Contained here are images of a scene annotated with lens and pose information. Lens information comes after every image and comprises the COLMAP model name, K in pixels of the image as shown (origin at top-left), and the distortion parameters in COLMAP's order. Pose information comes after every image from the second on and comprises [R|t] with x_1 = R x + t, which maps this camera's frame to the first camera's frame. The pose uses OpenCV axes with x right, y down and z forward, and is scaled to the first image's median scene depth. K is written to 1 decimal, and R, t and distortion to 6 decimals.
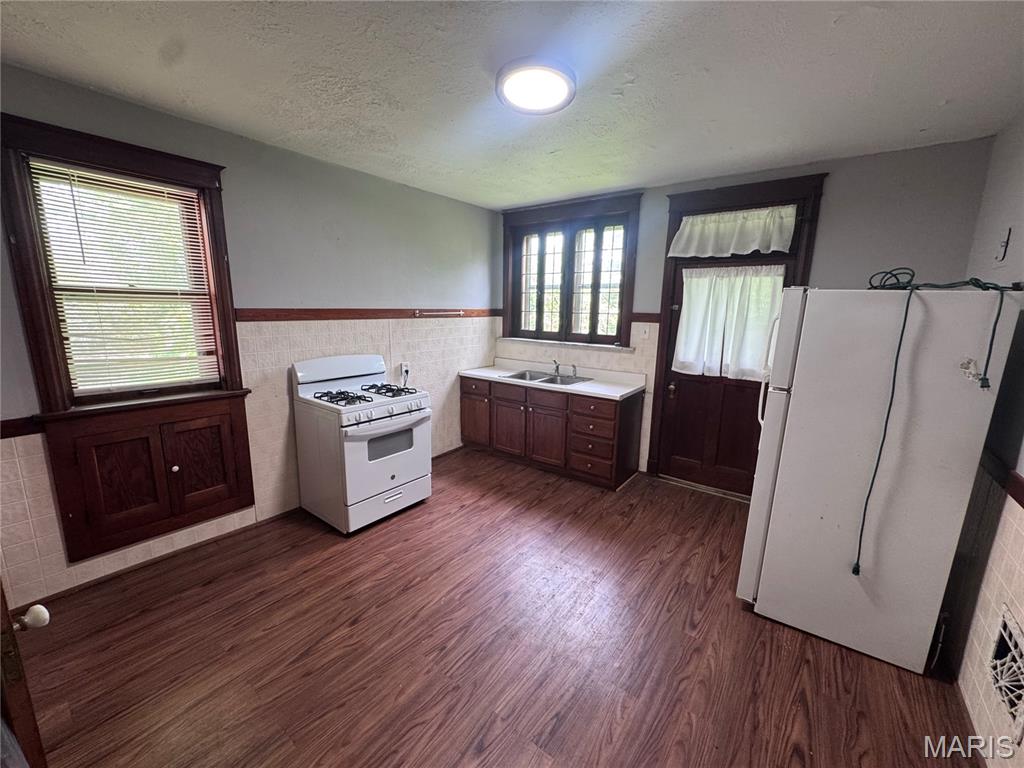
lens RADIAL K [[406.8, 0, 512.0], [0, 406.8, 384.0], [0, 0, 1]] dist [-0.000536, -0.000532]
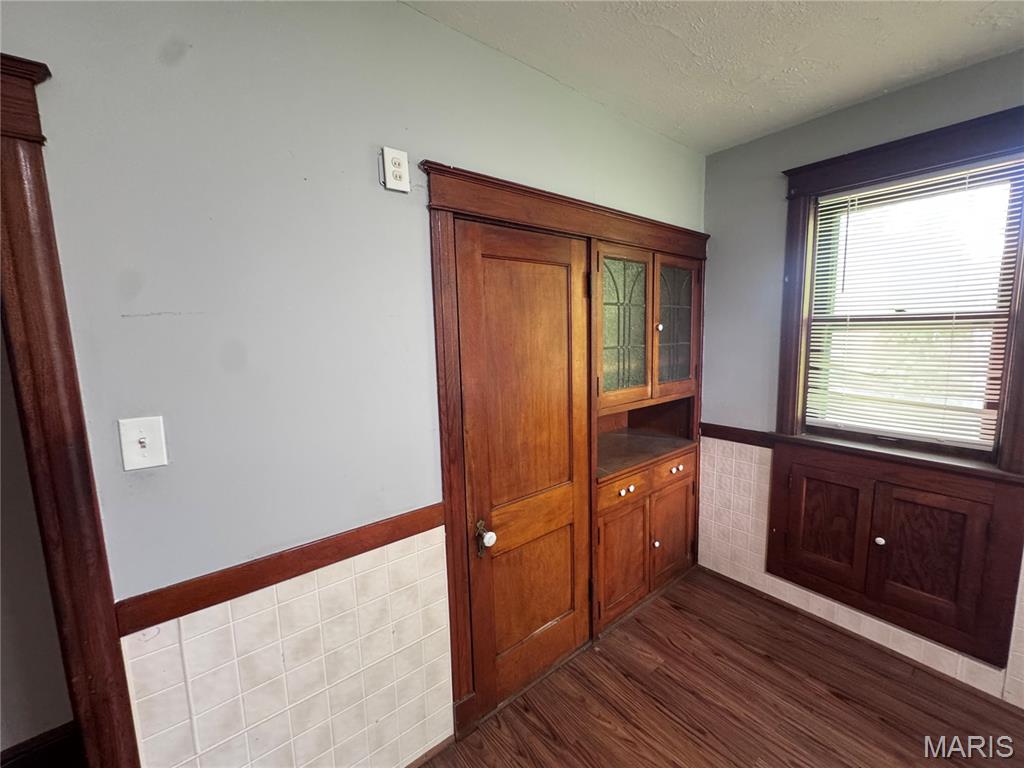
lens RADIAL K [[406.8, 0, 512.0], [0, 406.8, 384.0], [0, 0, 1]] dist [-0.000536, -0.000532]
pose [[-0.240588, 0.105542, -0.964872, 0.070136], [-0.169197, 0.974291, 0.148761, -0.088818], [0.955767, 0.199044, -0.216545, 0.466557]]
